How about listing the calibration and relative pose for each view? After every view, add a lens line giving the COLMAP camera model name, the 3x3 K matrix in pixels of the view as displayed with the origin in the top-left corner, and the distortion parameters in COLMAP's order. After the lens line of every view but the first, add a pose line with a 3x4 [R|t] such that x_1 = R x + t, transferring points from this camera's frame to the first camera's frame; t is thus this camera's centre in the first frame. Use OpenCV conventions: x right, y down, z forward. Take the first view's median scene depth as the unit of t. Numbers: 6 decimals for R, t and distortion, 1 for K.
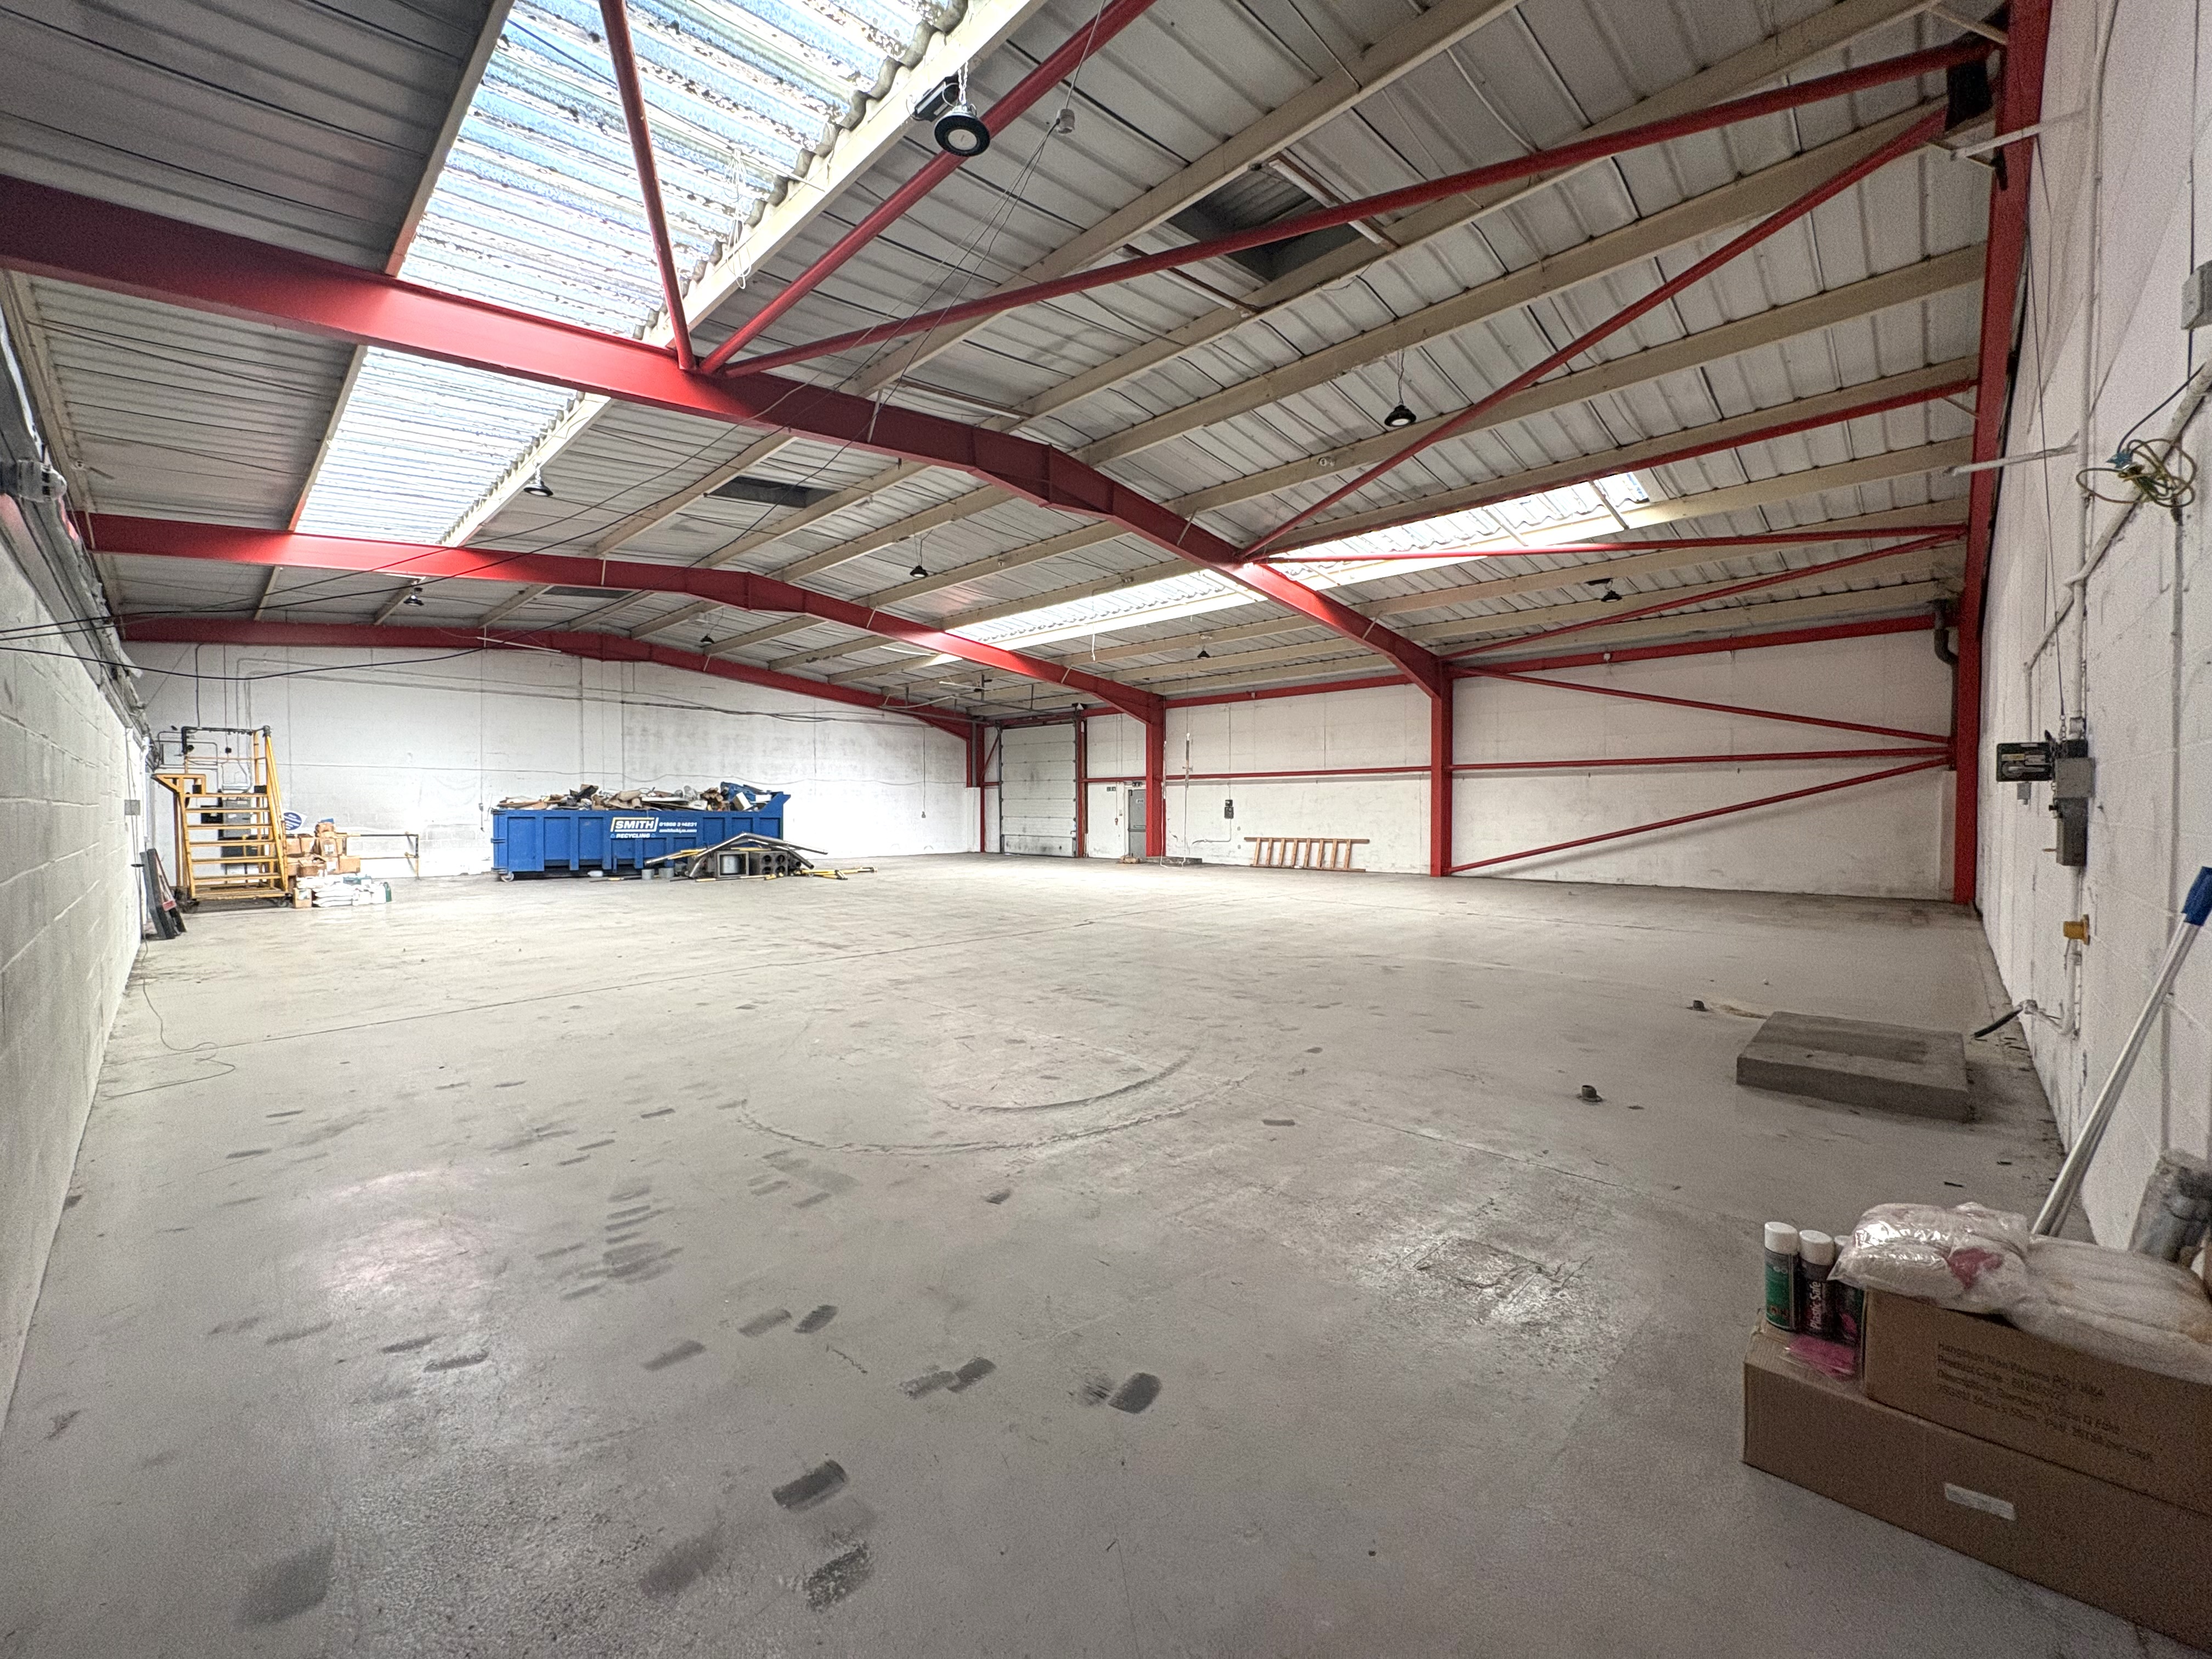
lens RADIAL K [[889.8, 0, 1107.0], [0, 889.8, 828.6], [0, 0, 1]] dist [0.000835, 0.000547]
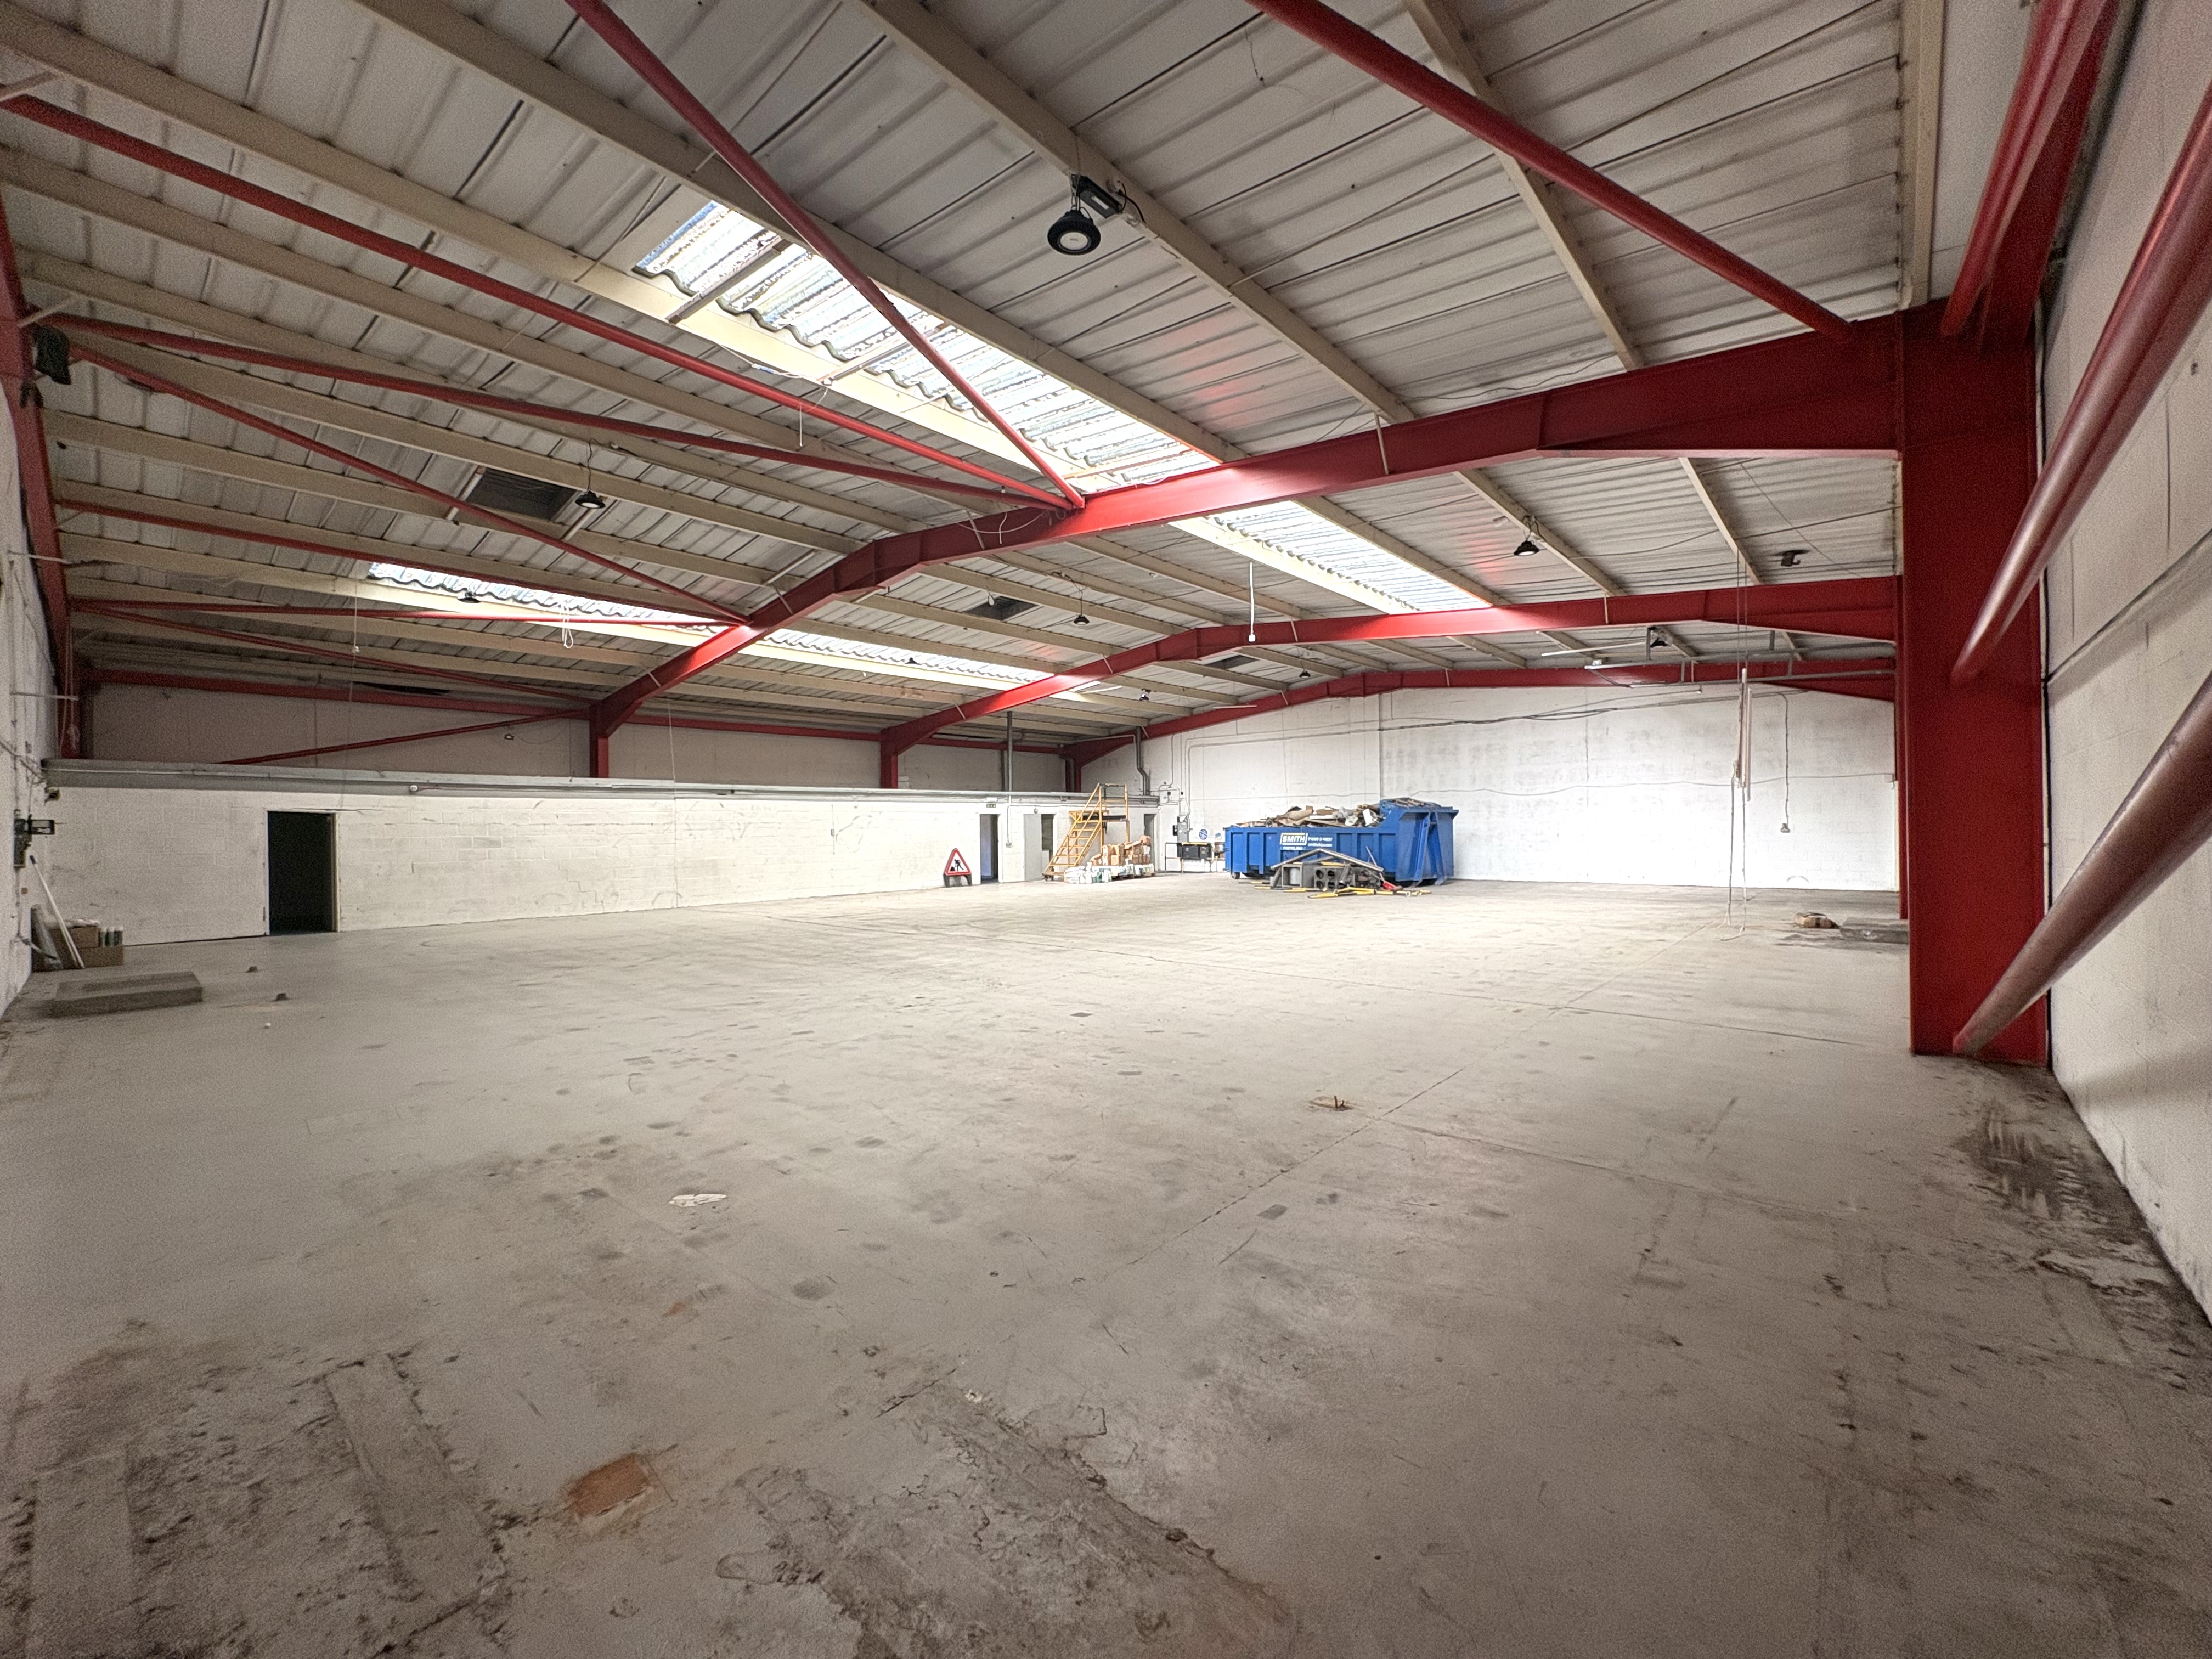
lens RADIAL K [[889.8, 0, 1107.2], [0, 889.8, 828.1], [0, 0, 1]] dist [0.000835, 0.000547]
pose [[0.042667, -0.003815, -0.999082, 0.544884], [-0.009455, 0.999946, -0.004222, -0.009339], [0.999045, 0.009626, 0.042628, 0.587309]]
